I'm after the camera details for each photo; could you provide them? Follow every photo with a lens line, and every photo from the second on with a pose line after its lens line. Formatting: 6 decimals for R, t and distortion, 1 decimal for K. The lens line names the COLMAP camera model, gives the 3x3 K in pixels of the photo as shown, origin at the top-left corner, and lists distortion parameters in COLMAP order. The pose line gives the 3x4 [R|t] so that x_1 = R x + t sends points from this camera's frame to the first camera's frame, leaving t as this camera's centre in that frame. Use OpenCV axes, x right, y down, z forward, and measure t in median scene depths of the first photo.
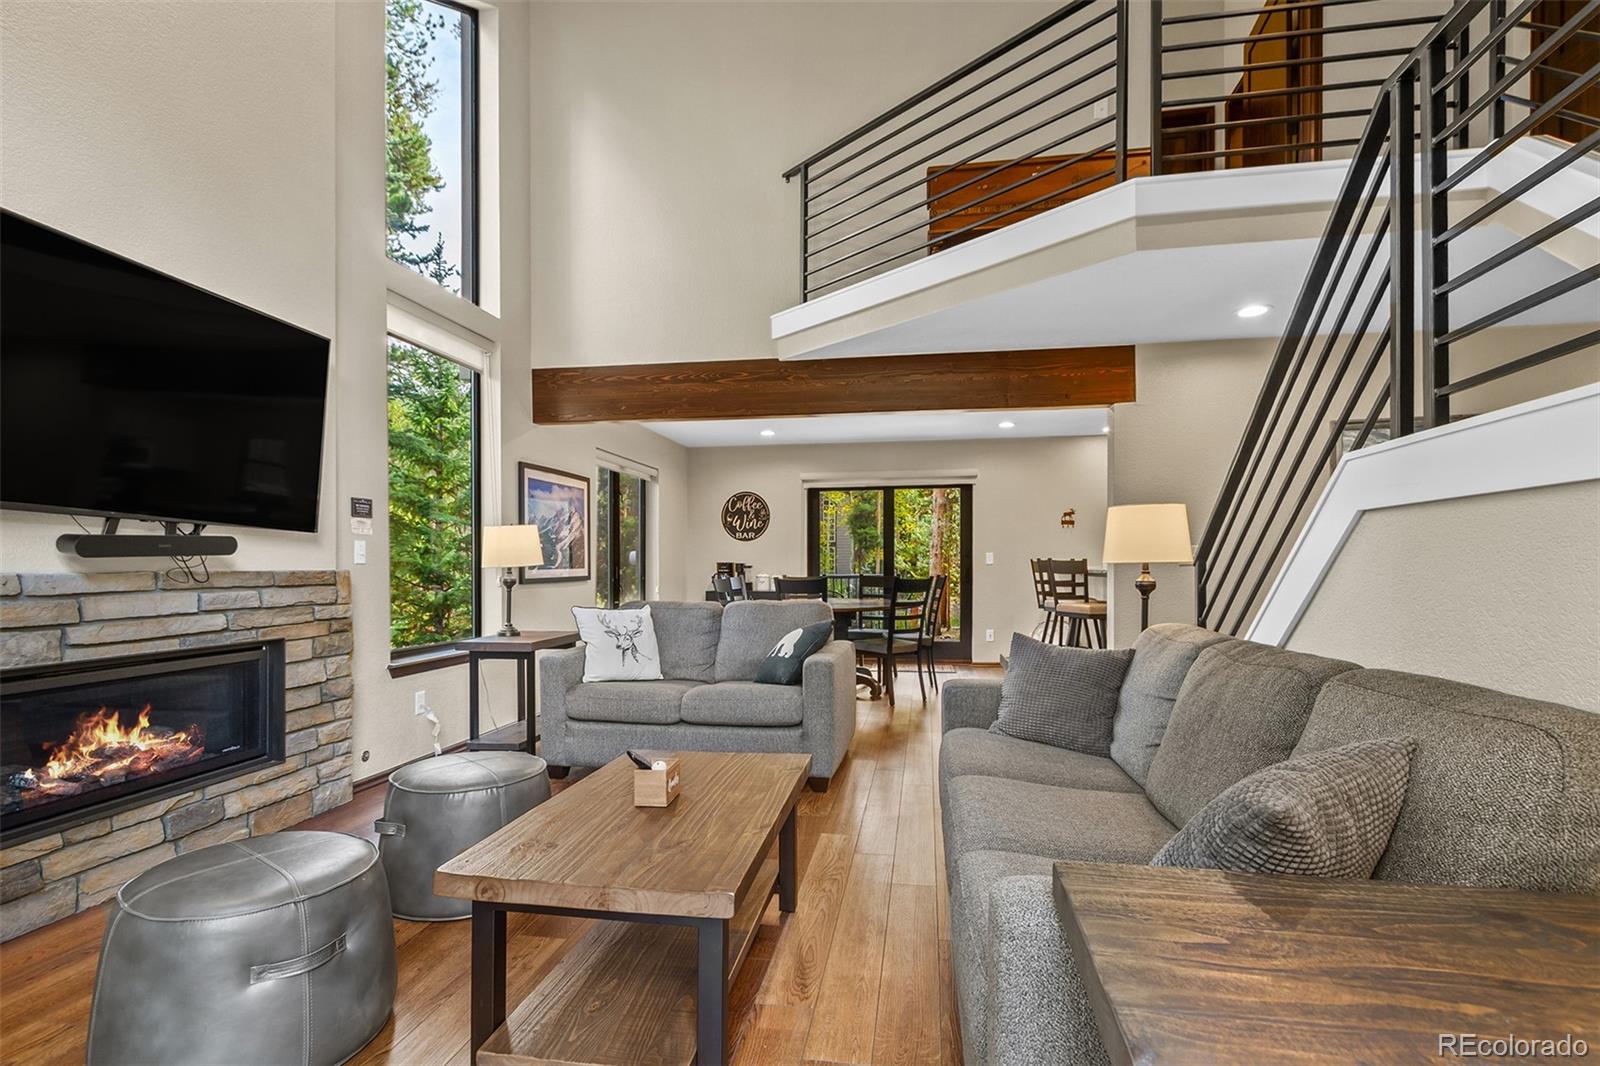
lens RADIAL K [[763.9, 0, 803.0], [0, 763.9, 572.9], [0, 0, 1]] dist [0.006812, -0.000538]
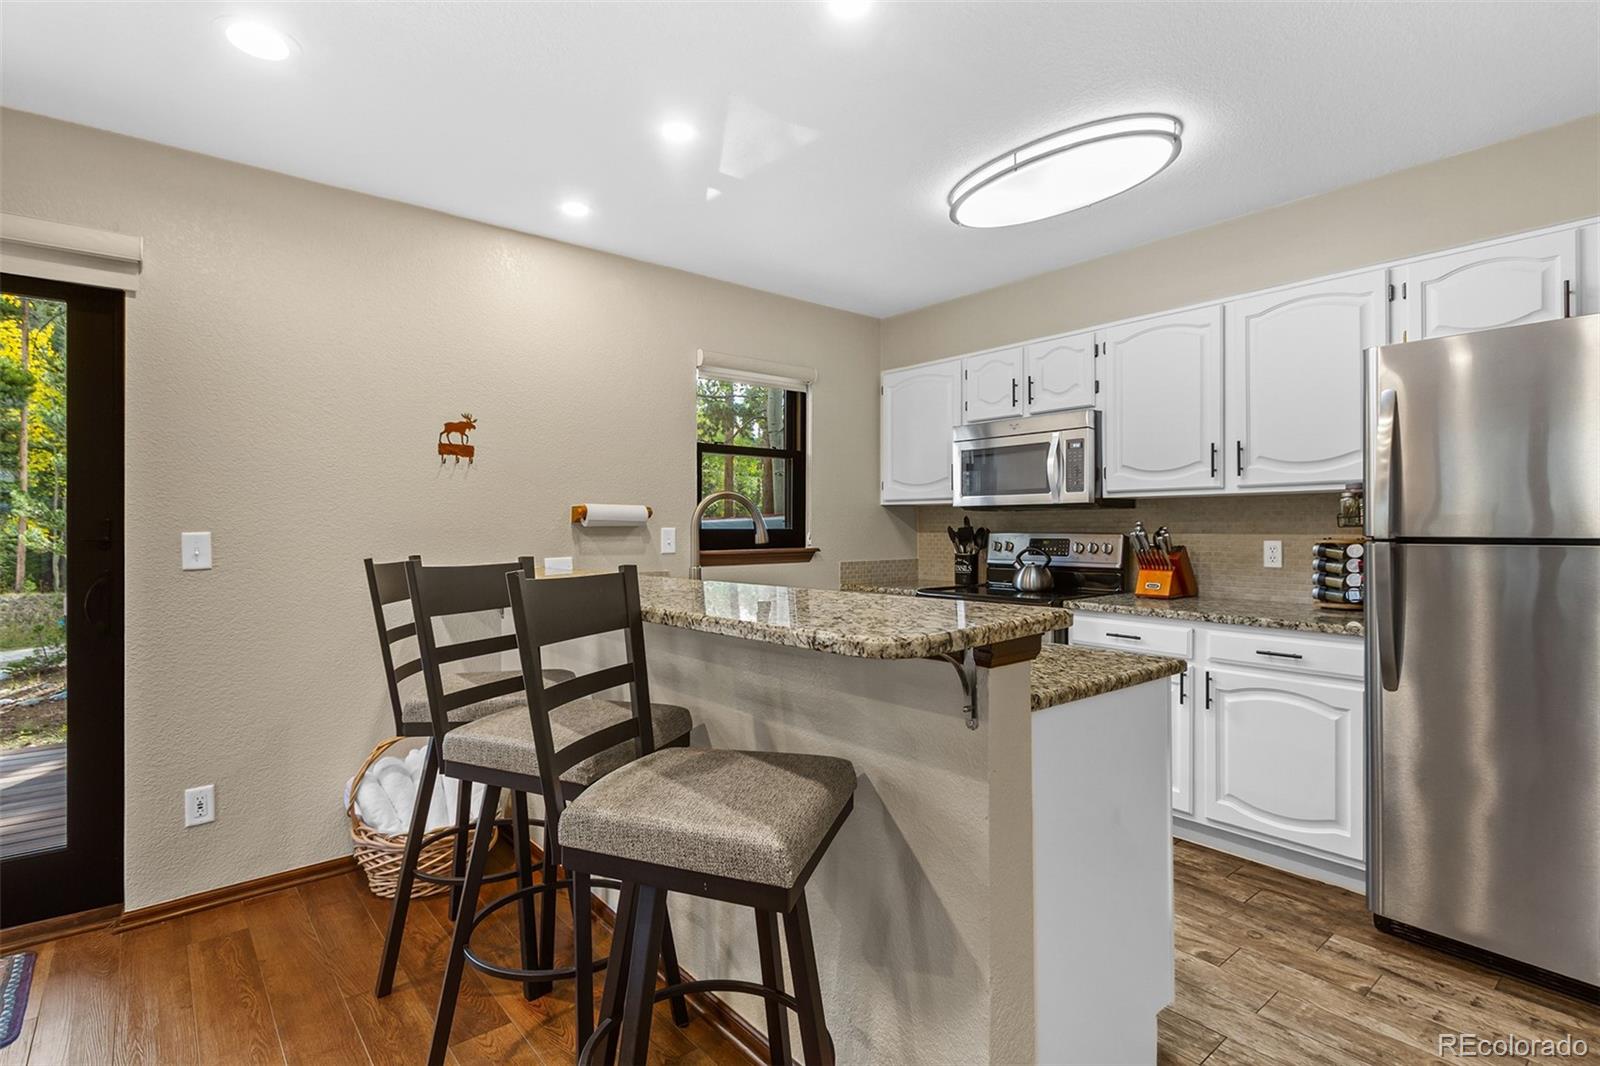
lens RADIAL K [[763.9, 0, 774.1], [0, 763.9, 533.0], [0, 0, 1]] dist [0.006812, -0.000538]
pose [[0.667163, 0.002947, 0.744906, 0.281603], [0.008101, 0.999904, -0.011211, -0.033175], [-0.744867, 0.013514, 0.667076, 1.038679]]
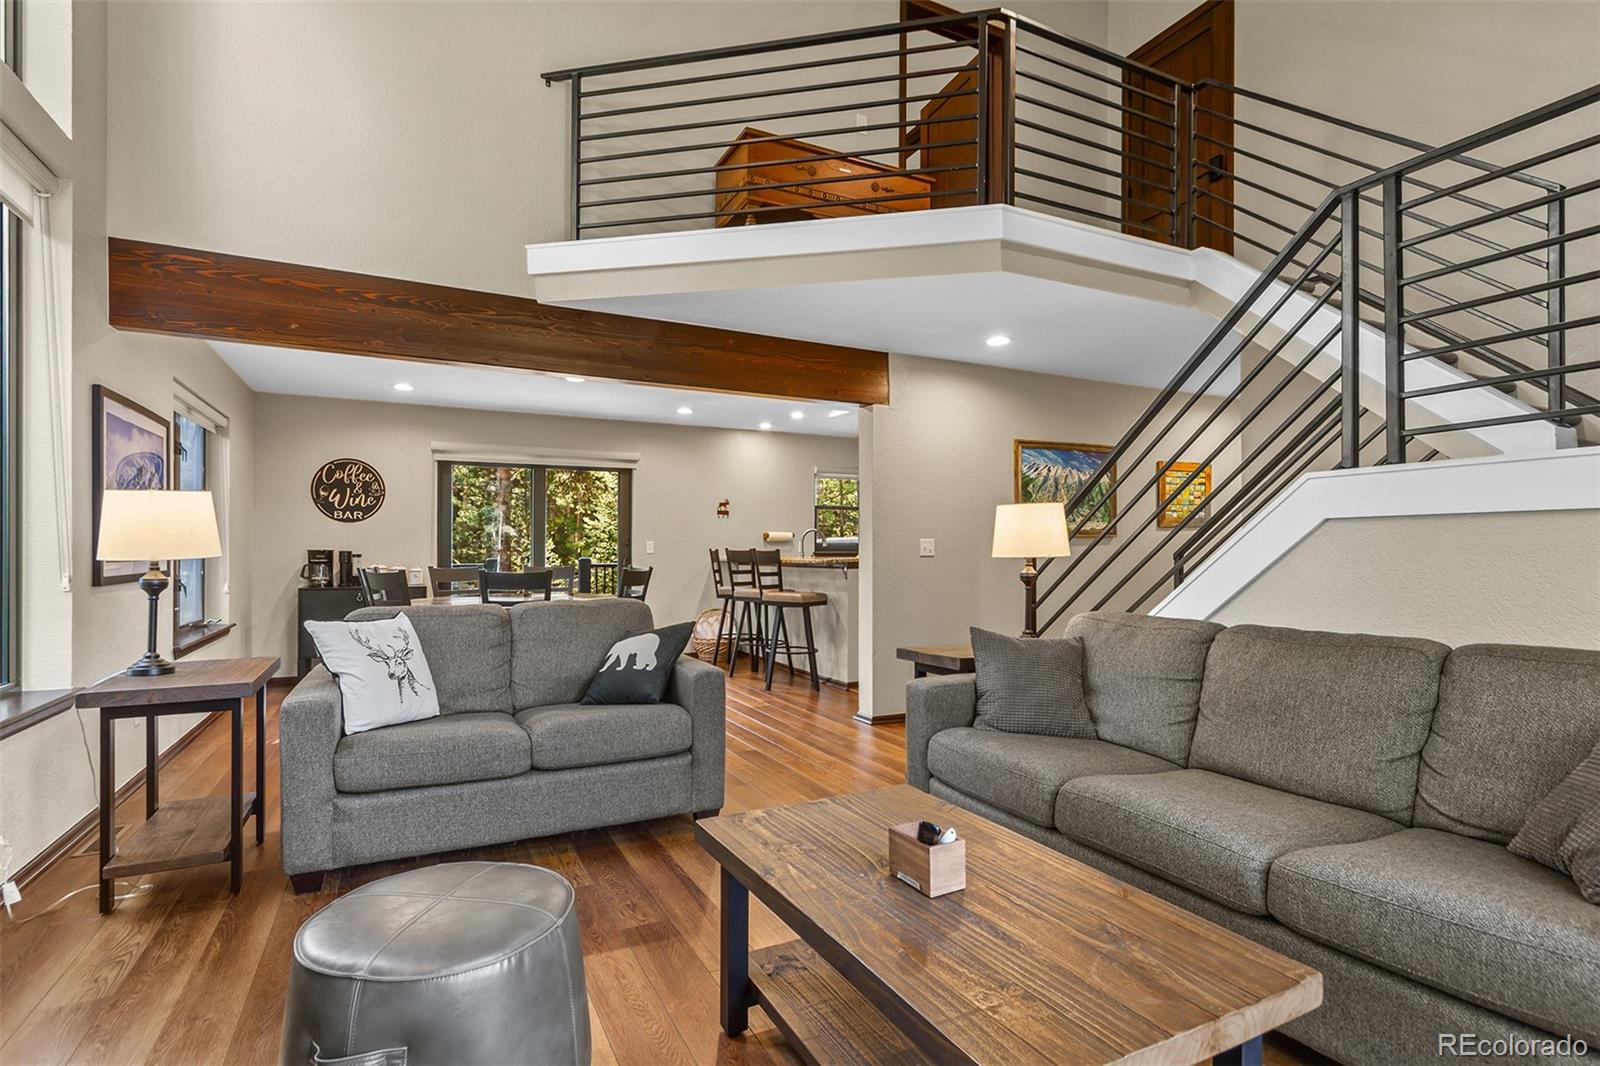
lens RADIAL K [[763.9, 0, 791.7], [0, 763.9, 557.4], [0, 0, 1]] dist [0.006812, -0.000538]
pose [[0.809485, -0.000080, 0.587140, -0.293027], [0.001666, 0.999996, -0.002161, -0.006471], [-0.587138, 0.002728, 0.809482, 0.191109]]
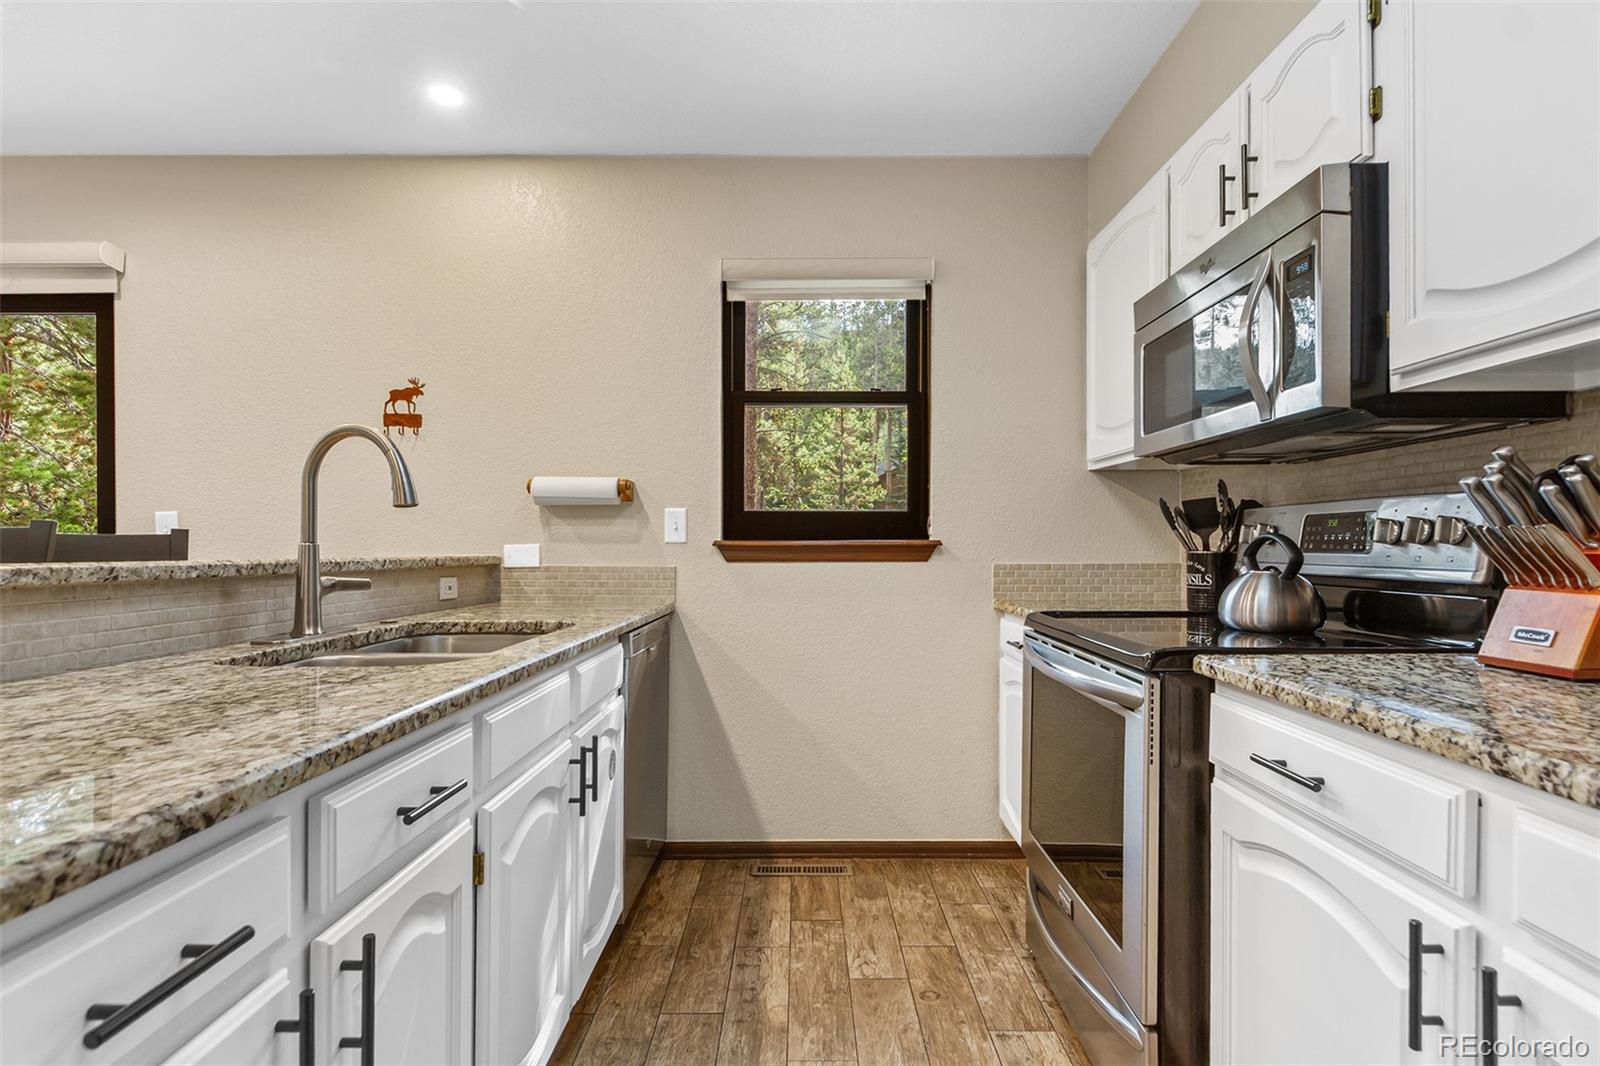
lens RADIAL K [[763.9, 0, 809.3], [0, 763.9, 547.6], [0, 0, 1]] dist [0.006812, -0.000538]
pose [[0.986476, 0.008360, 0.163695, 0.757622], [-0.006221, 0.999889, -0.013575, -0.012901], [-0.163790, 0.012373, 0.986418, 1.053595]]
